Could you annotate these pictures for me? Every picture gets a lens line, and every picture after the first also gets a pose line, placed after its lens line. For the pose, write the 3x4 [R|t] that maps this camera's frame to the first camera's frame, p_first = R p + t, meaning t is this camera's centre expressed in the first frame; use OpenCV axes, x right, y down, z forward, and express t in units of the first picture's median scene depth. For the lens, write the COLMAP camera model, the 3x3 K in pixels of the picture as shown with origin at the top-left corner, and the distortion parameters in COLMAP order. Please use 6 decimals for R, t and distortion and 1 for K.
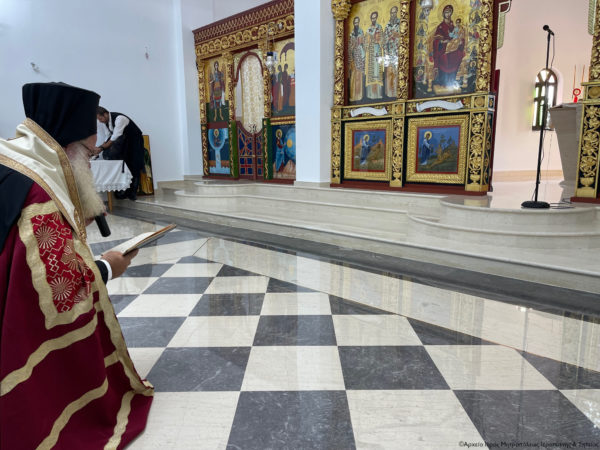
lens RADIAL K [[451.0, 0, 296.9], [0, 451.0, 227.6], [0, 0, 1]] dist [0.057177, -0.066625]
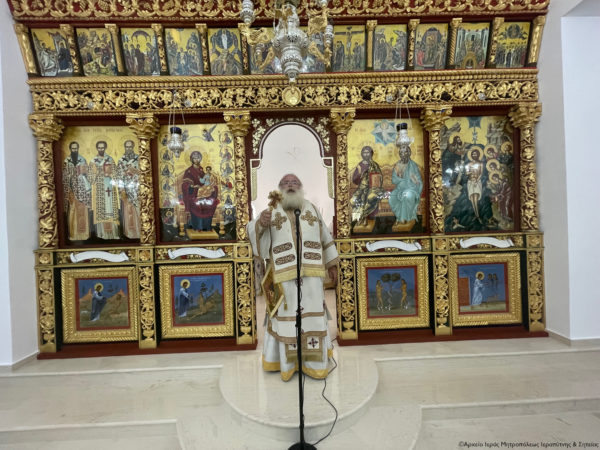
lens RADIAL K [[241.0, 0, 296.9], [0, 241.0, 223.9], [0, 0, 1]] dist [-0.001951, 0.001647]
pose [[0.681524, -0.018938, 0.731551, 0.093226], [0.153727, 0.981064, -0.117818, -0.226730], [-0.715467, 0.192755, 0.671530, 0.498118]]
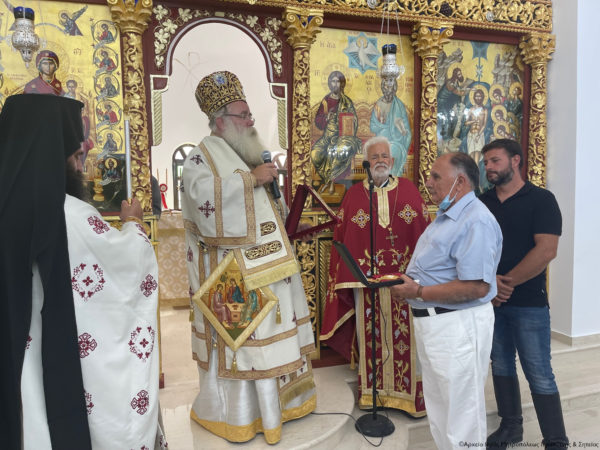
lens RADIAL K [[451.0, 0, 302.4], [0, 451.0, 226.1], [0, 0, 1]] dist [0.057177, -0.066625]
pose [[0.457315, -0.056264, 0.887523, -0.018269], [0.163877, 0.986237, -0.021919, -0.208143], [-0.874075, 0.155468, 0.460241, 0.488342]]
